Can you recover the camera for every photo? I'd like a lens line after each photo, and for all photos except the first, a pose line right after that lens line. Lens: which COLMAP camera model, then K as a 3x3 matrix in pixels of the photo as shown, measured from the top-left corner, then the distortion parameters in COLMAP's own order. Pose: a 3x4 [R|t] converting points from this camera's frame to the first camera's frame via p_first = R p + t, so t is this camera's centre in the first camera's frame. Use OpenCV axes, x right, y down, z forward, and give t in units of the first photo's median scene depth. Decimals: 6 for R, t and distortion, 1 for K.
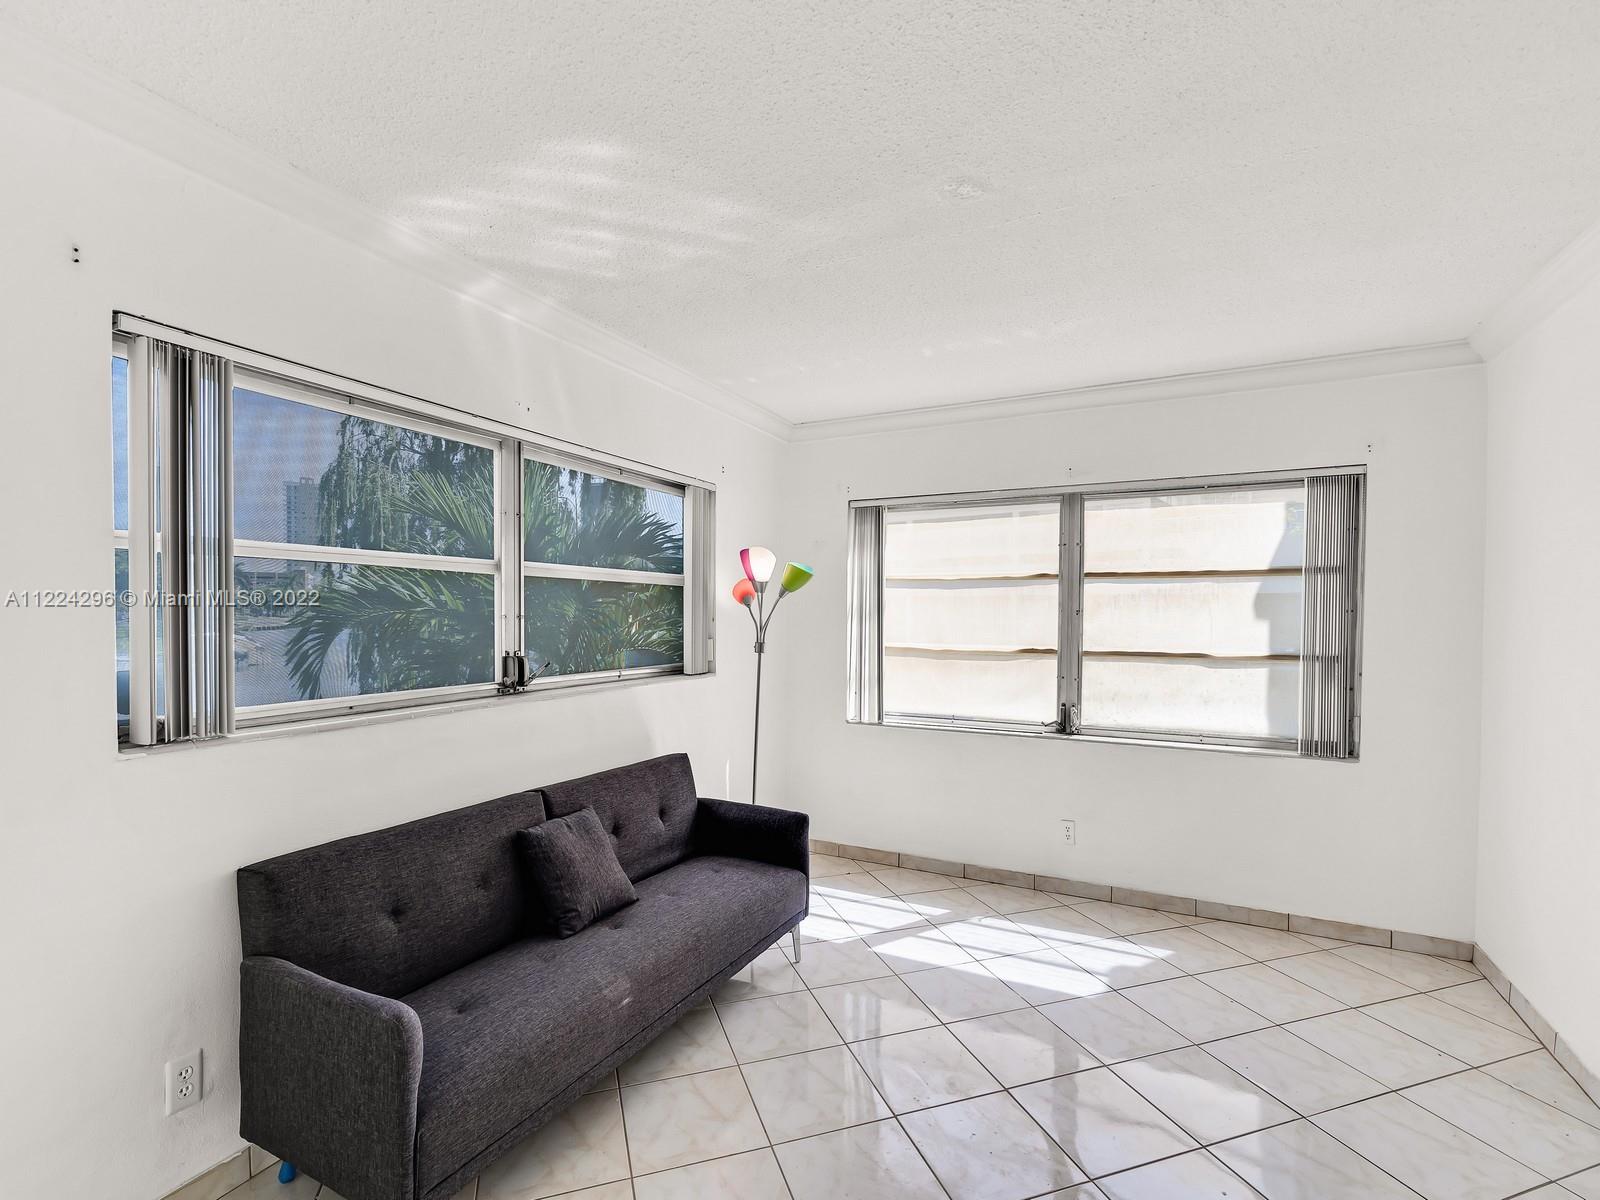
lens RADIAL K [[735.5, 0, 801.5], [0, 735.5, 626.4], [0, 0, 1]] dist [0.001552, -0.000080]
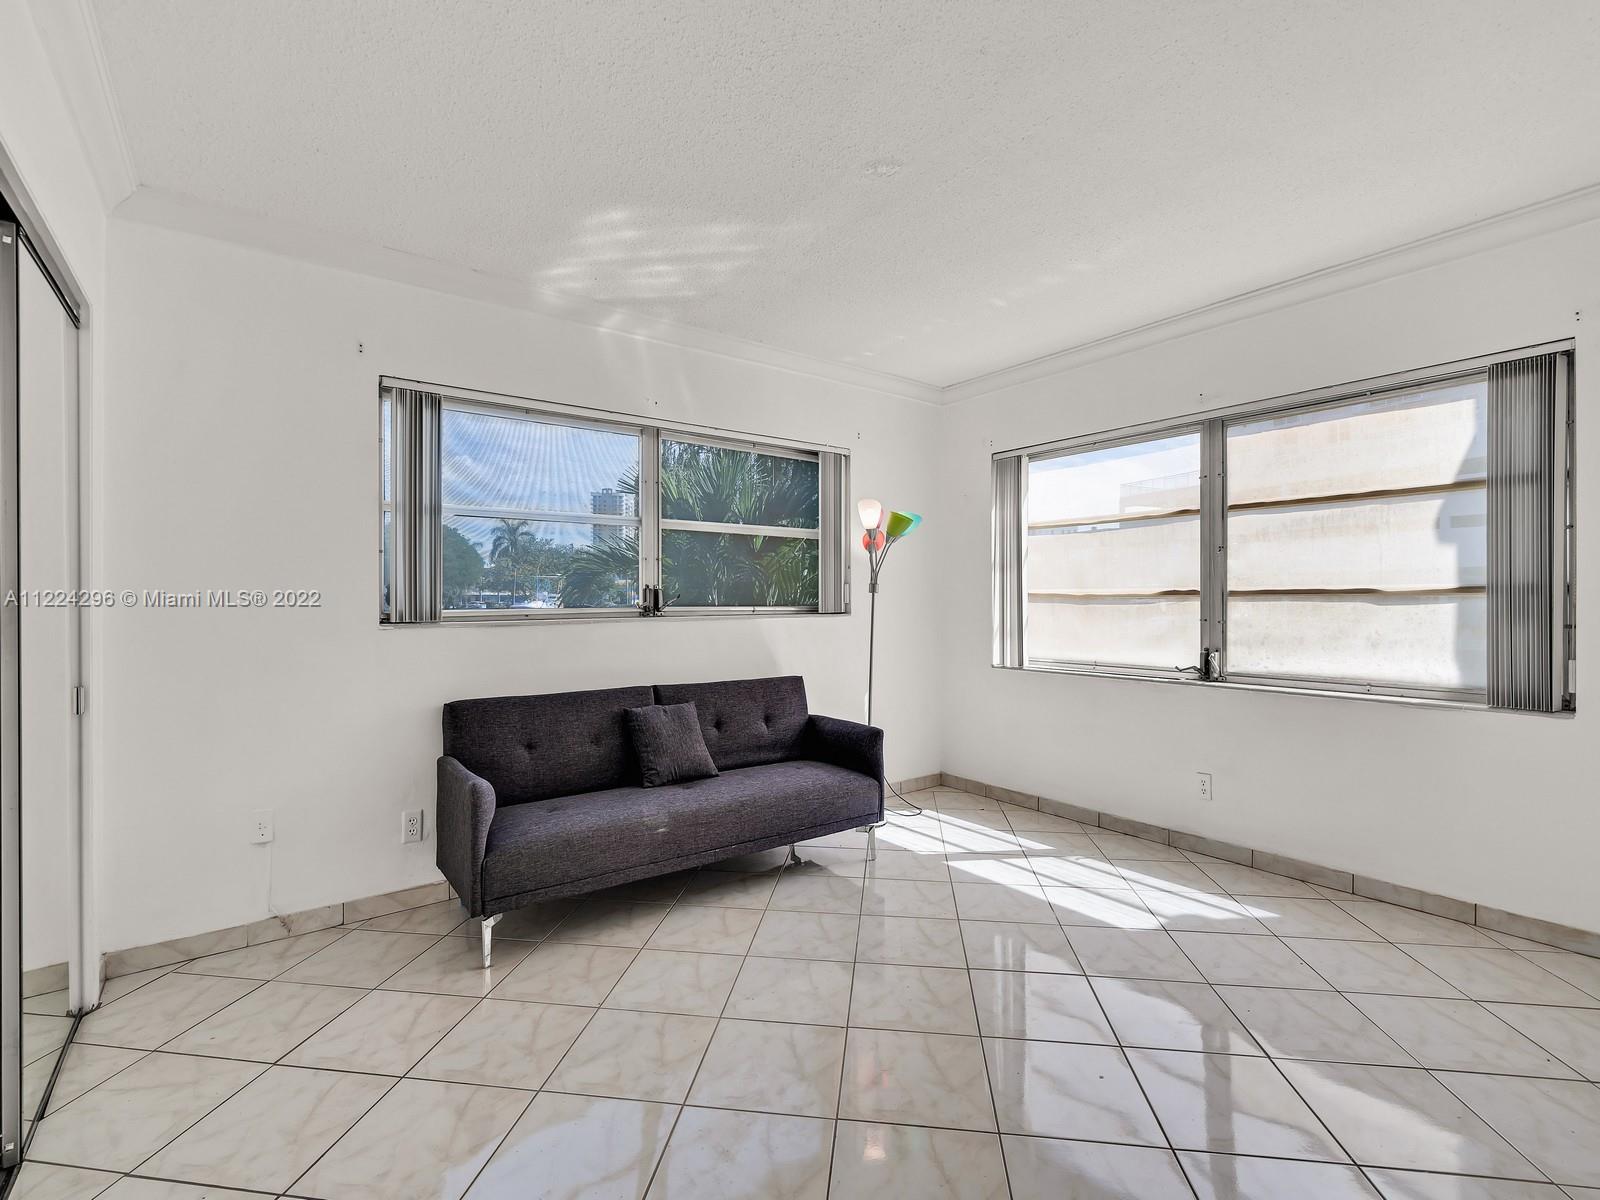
lens RADIAL K [[735.5, 0, 803.0], [0, 735.5, 597.1], [0, 0, 1]] dist [0.001552, -0.000080]
pose [[0.896901, -0.011341, -0.442085, 0.375571], [0.002067, 0.999768, -0.021453, 0.071625], [0.442226, 0.018328, 0.896716, -0.063126]]
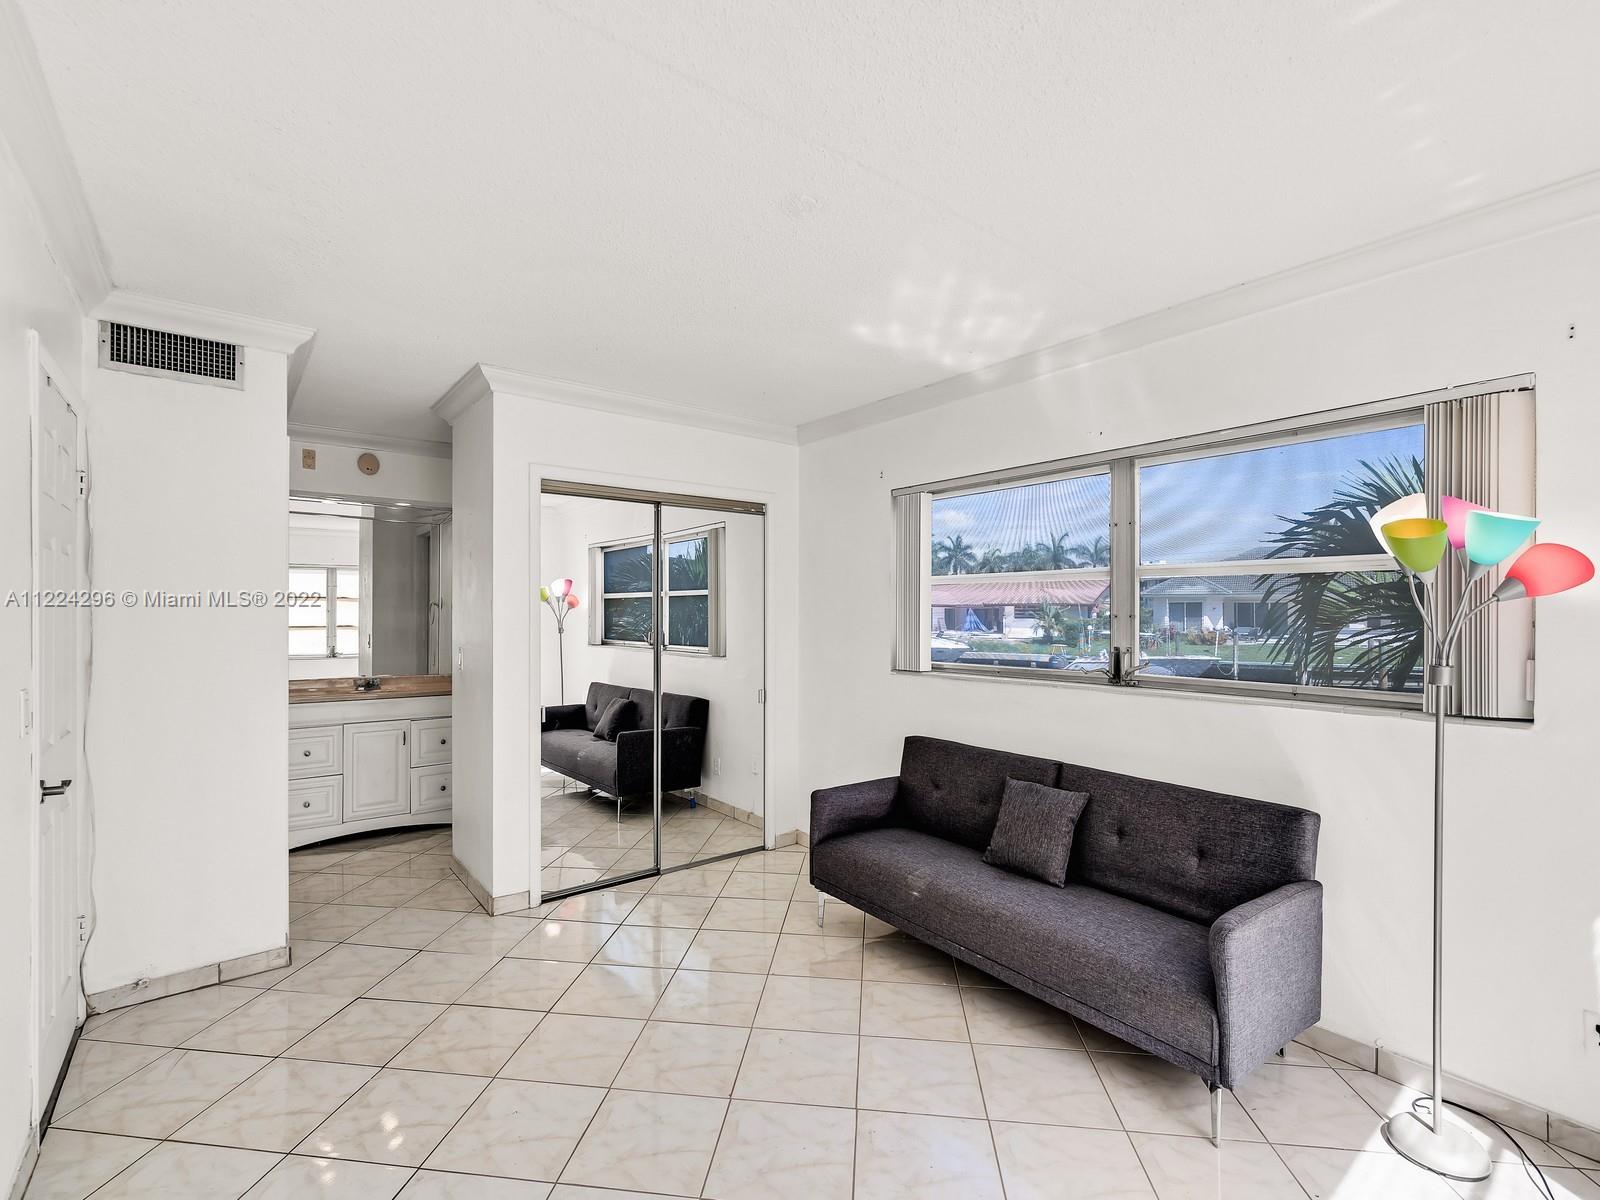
lens RADIAL K [[735.5, 0, 780.9], [0, 735.5, 611.1], [0, 0, 1]] dist [0.001552, -0.000080]
pose [[-0.440160, -0.011414, -0.897847, 0.704909], [-0.021817, 0.999760, -0.002015, -0.005889], [0.897654, 0.018701, -0.440303, 0.869257]]
